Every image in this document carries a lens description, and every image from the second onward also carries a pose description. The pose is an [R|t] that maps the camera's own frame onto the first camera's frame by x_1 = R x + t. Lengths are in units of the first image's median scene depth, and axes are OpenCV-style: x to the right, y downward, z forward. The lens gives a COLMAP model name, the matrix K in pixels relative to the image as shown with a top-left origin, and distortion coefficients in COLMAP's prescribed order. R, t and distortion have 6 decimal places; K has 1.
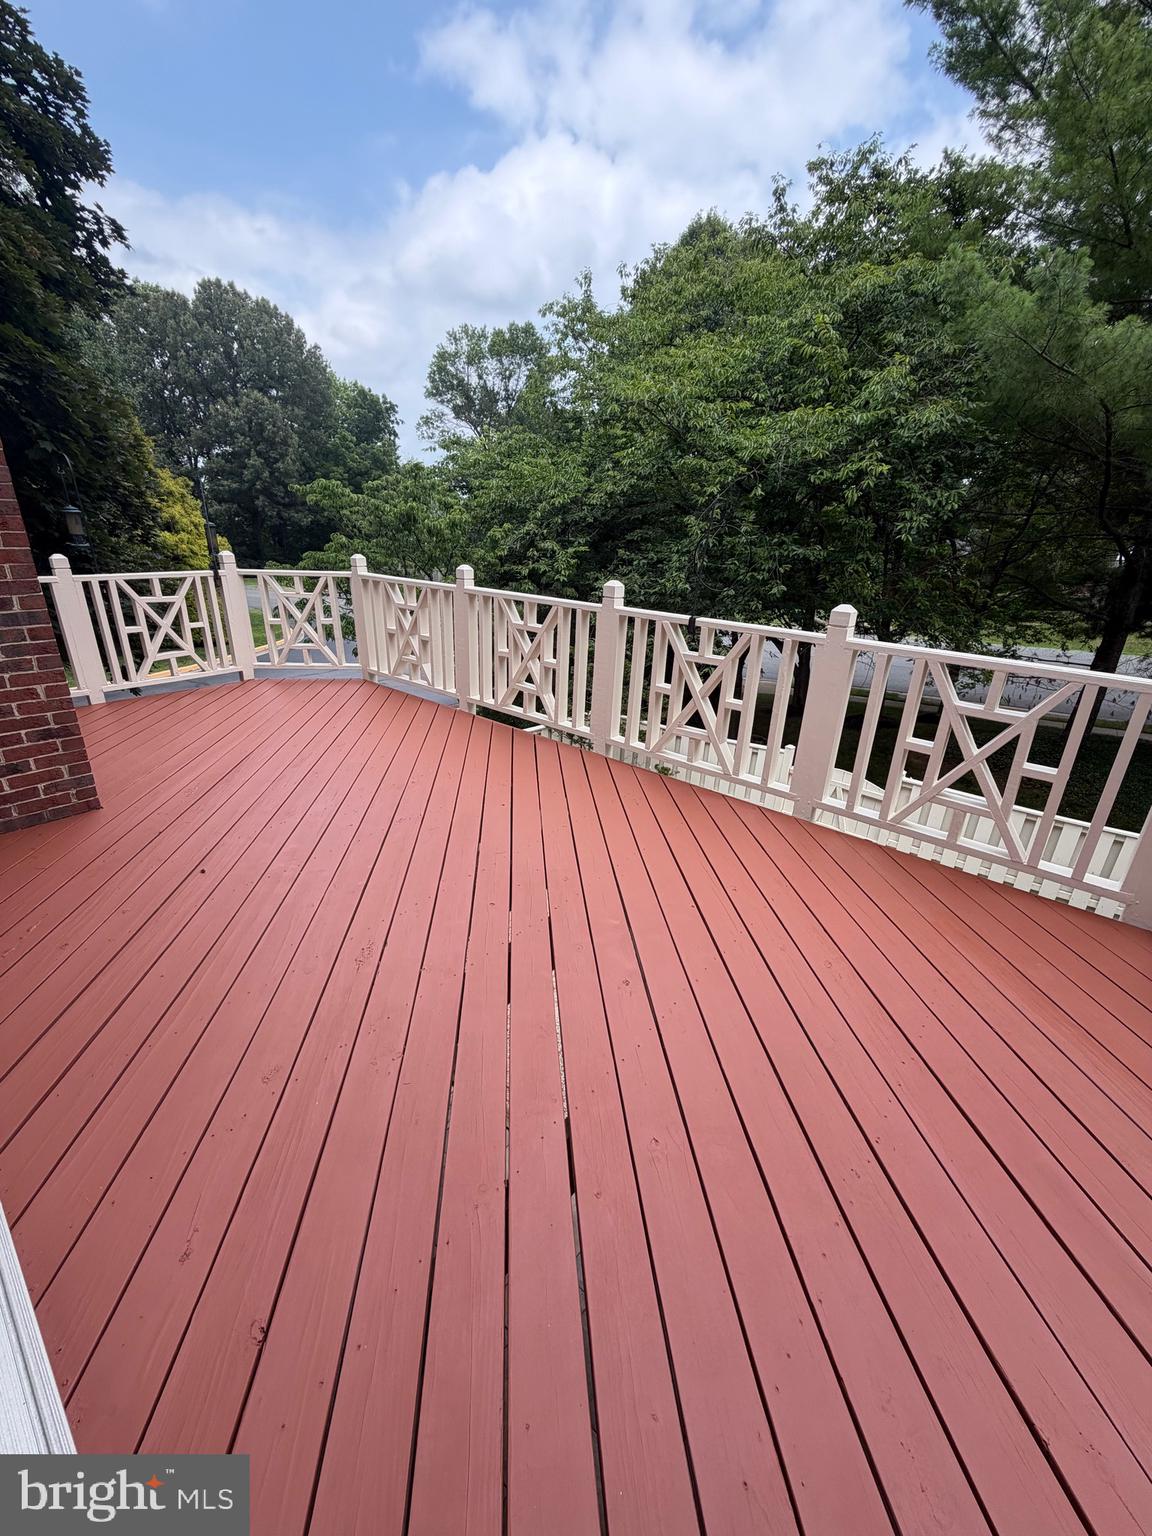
lens RADIAL K [[610.2, 0, 572.8], [0, 610.2, 761.0], [0, 0, 1]] dist [0.006553, -0.000301]
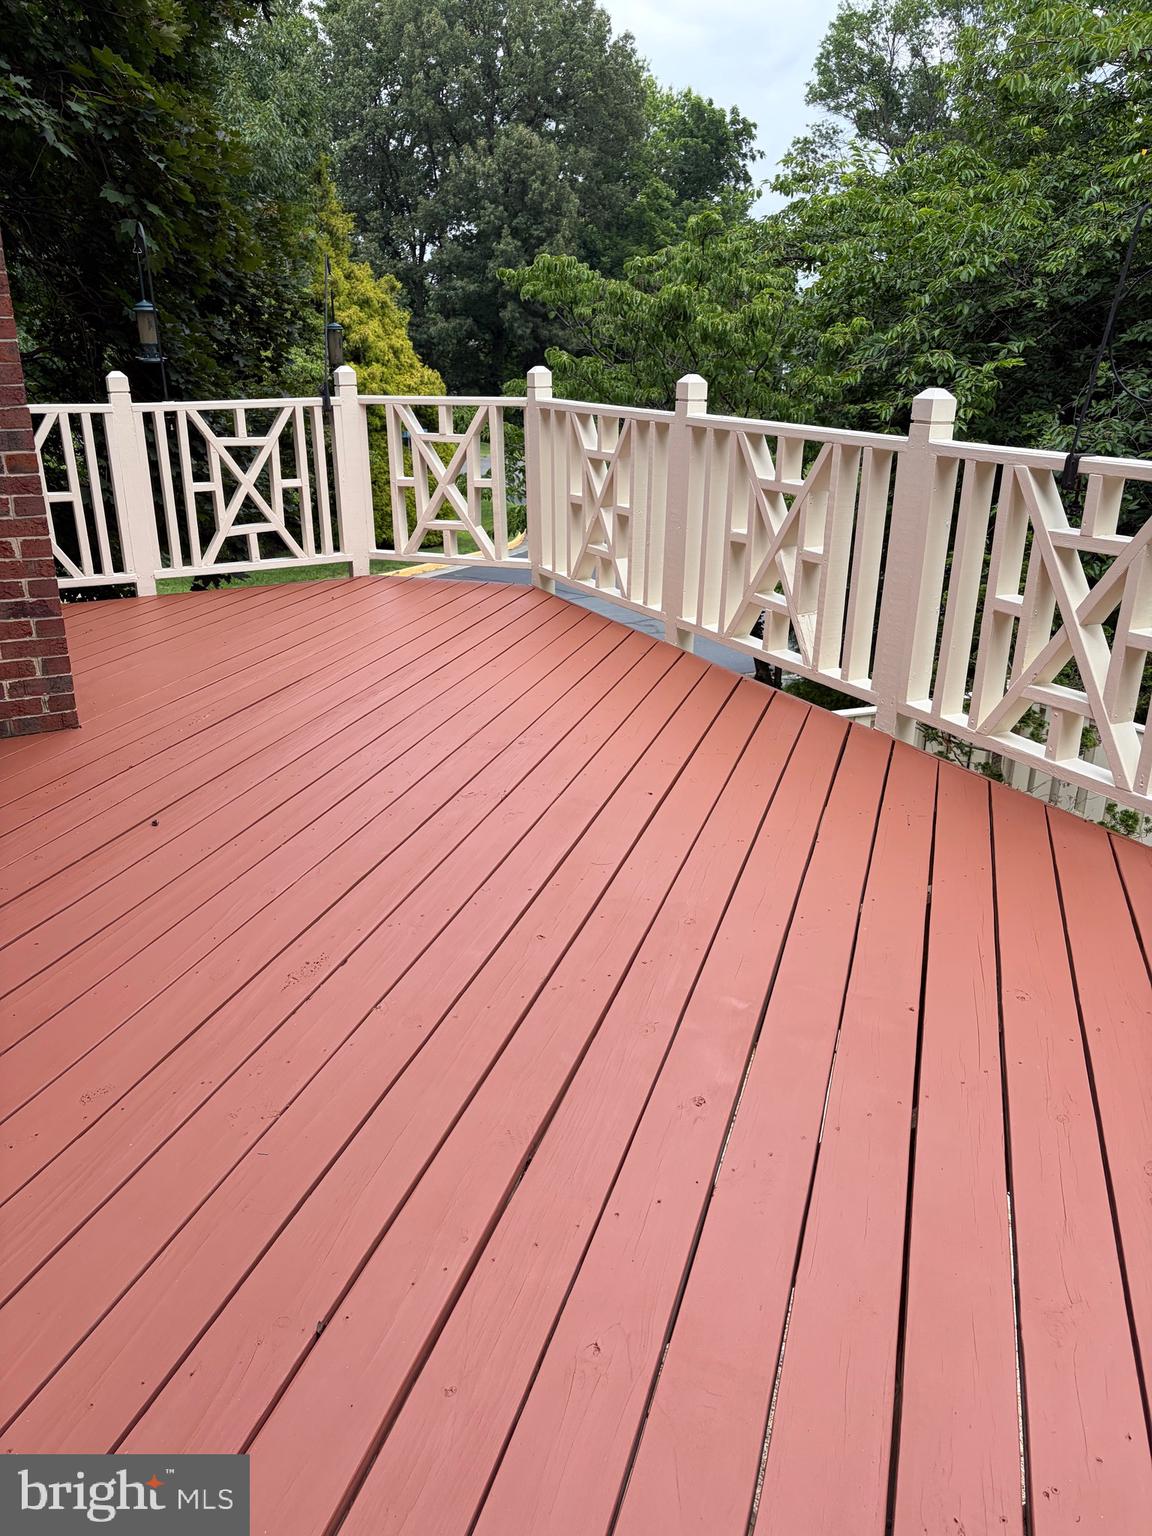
lens RADIAL K [[1157.1, 0, 571.0], [0, 1157.1, 766.2], [0, 0, 1]] dist [0.048222, -0.050765]
pose [[0.923107, 0.104172, -0.370164, 0.126605], [-0.111827, 0.993727, 0.000786, 0.034114], [0.367924, 0.040669, 0.928966, 0.003241]]
